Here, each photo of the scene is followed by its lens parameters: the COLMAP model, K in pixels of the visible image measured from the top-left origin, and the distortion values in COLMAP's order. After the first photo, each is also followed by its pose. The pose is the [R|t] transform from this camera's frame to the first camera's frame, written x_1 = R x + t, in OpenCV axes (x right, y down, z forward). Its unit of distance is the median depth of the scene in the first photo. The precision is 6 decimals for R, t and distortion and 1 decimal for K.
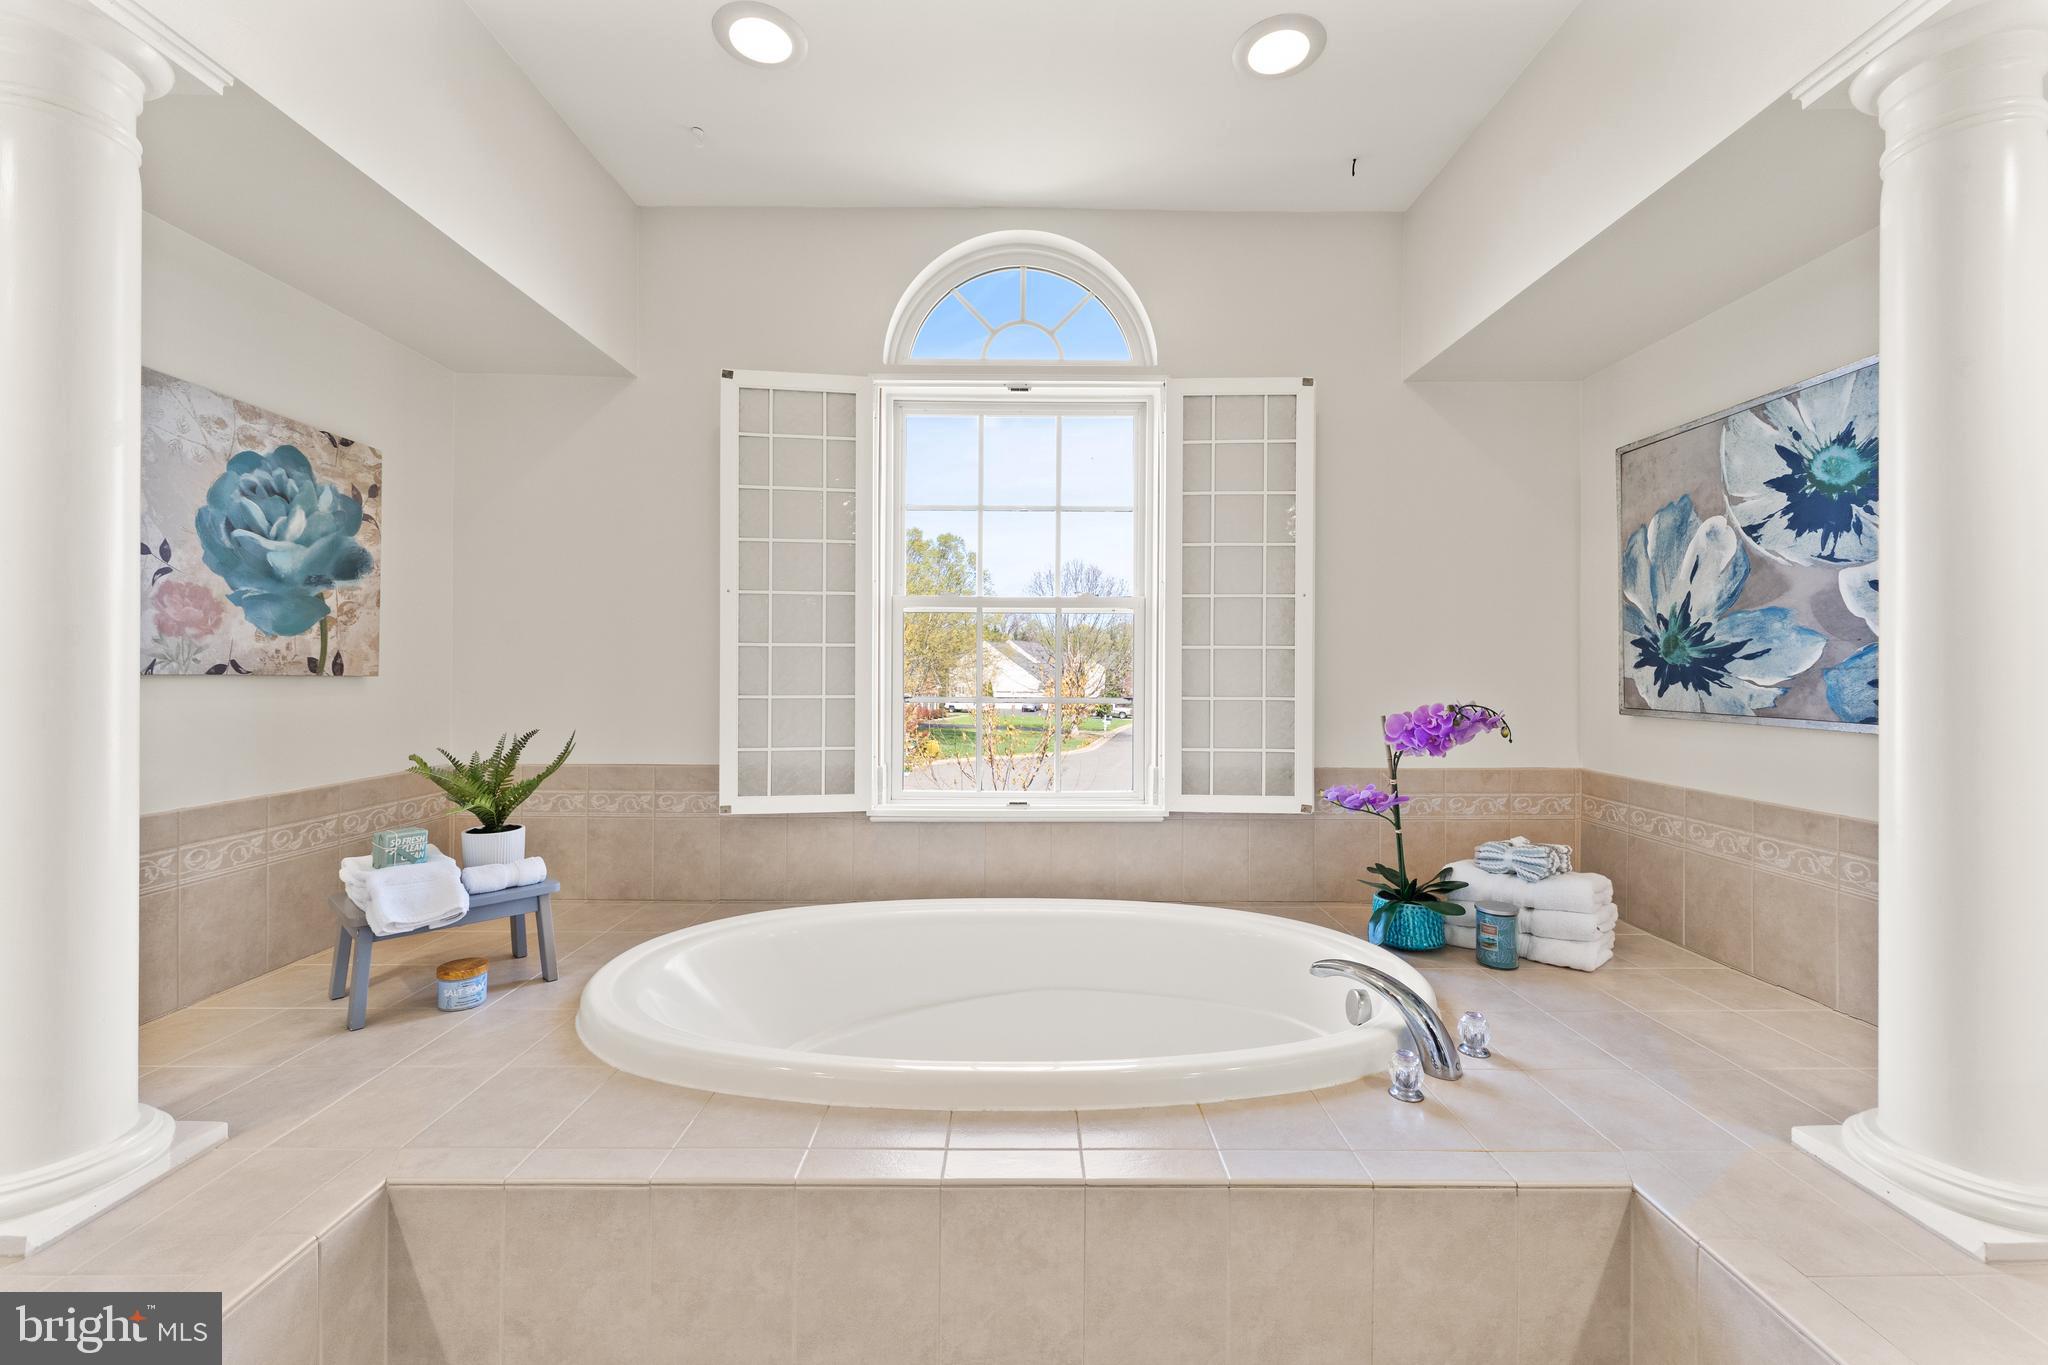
lens RADIAL K [[825.8, 0, 1029.8], [0, 825.8, 671.2], [0, 0, 1]] dist [0.000075, -0.000218]
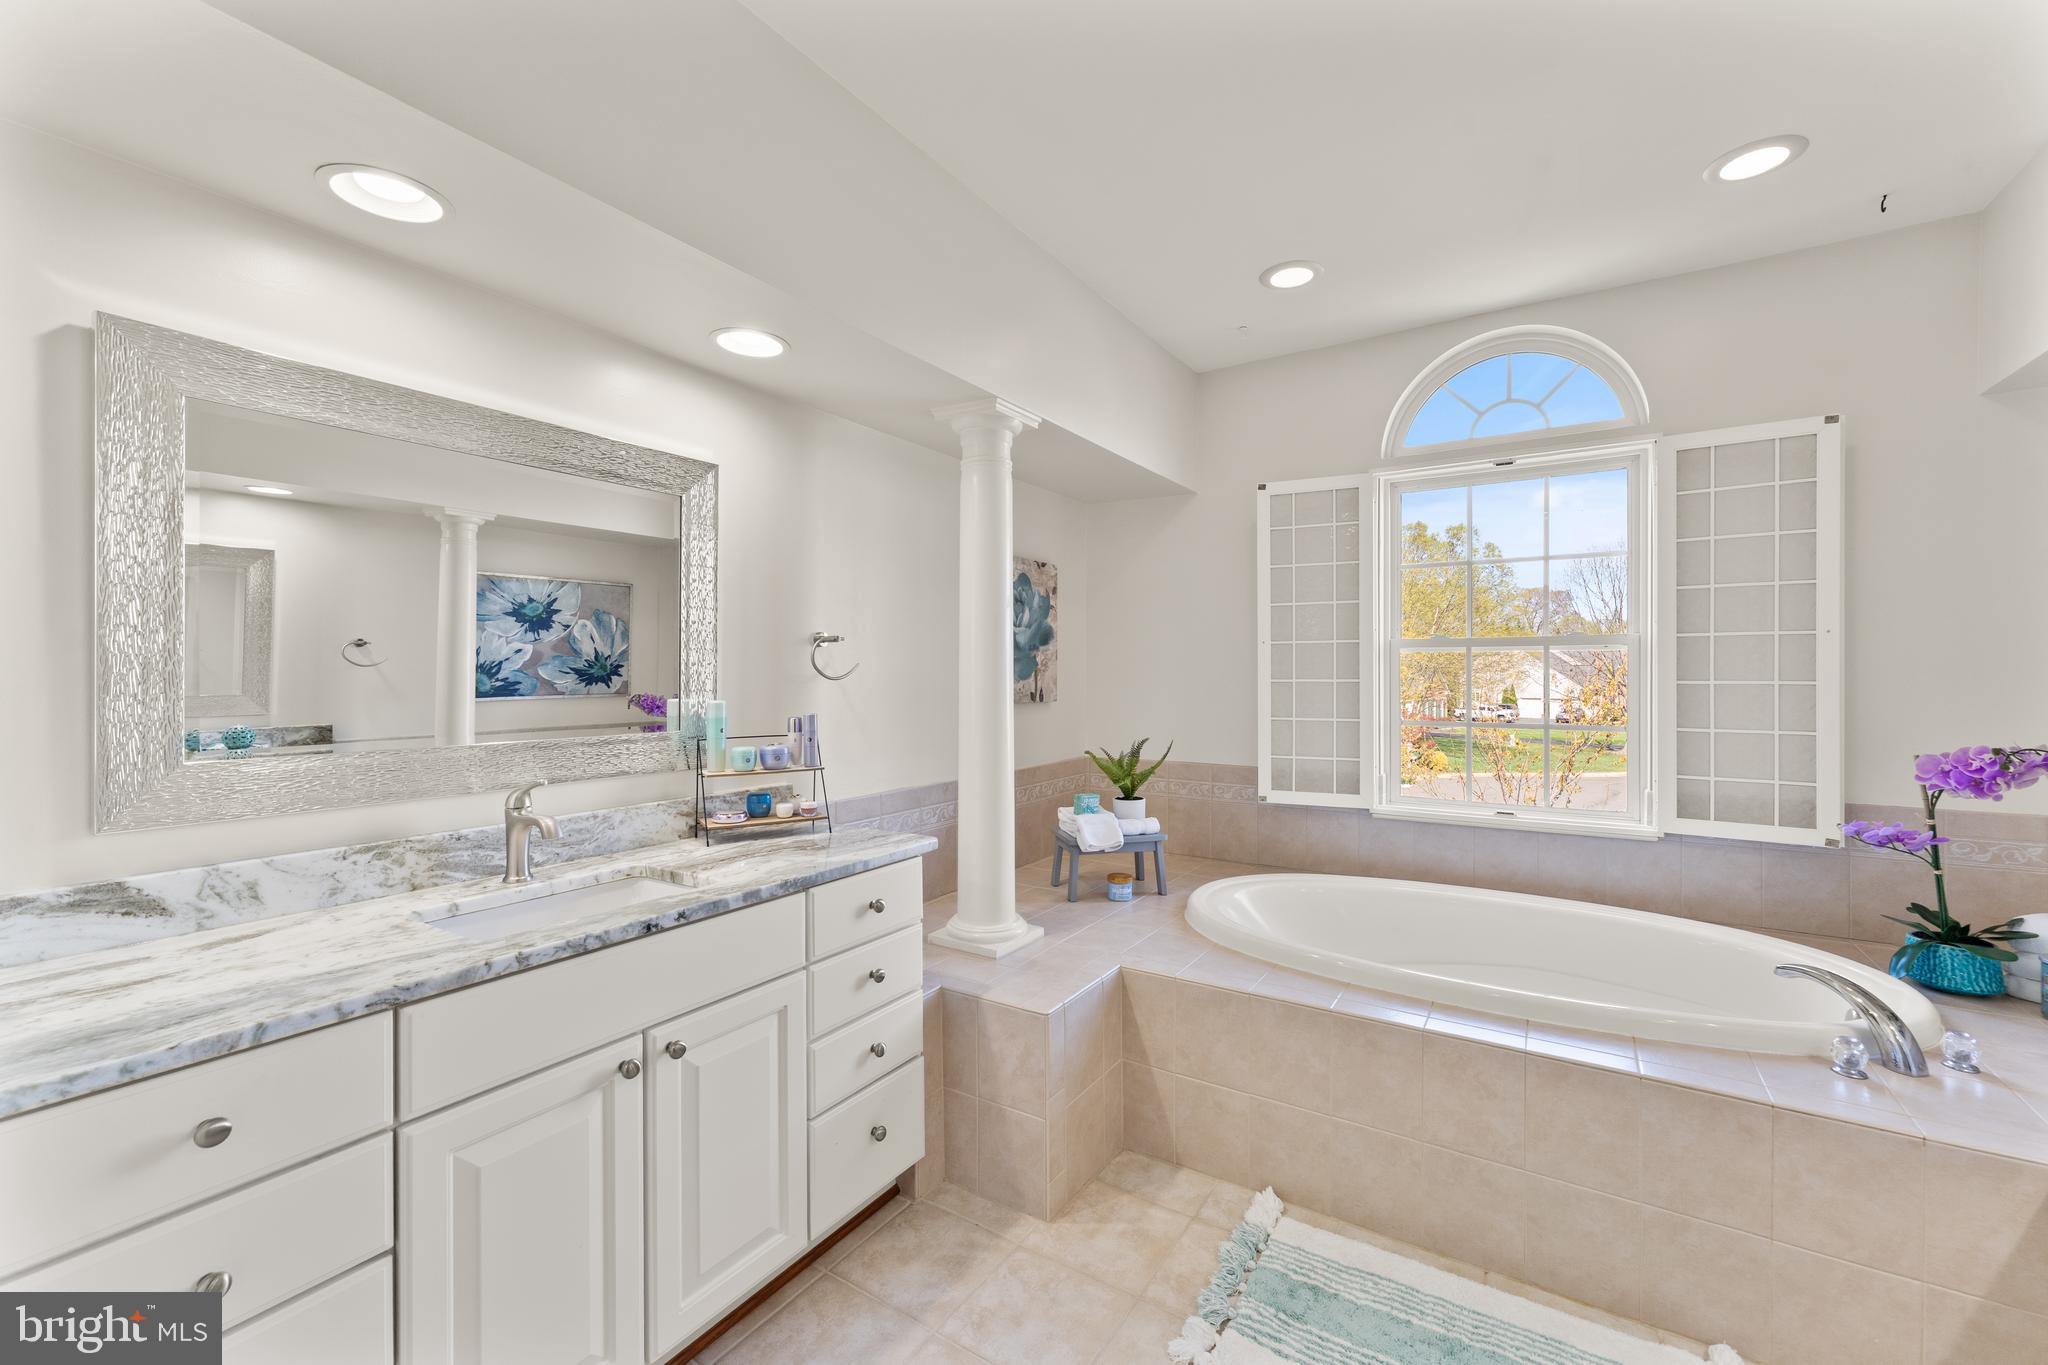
lens RADIAL K [[825.8, 0, 1029.8], [0, 825.8, 671.2], [0, 0, 1]] dist [0.000075, -0.000218]
pose [[0.837160, -0.006697, -0.546917, 0.077764], [0.004470, 0.999975, -0.005402, -0.049282], [0.546940, 0.002077, 0.837169, -0.445035]]
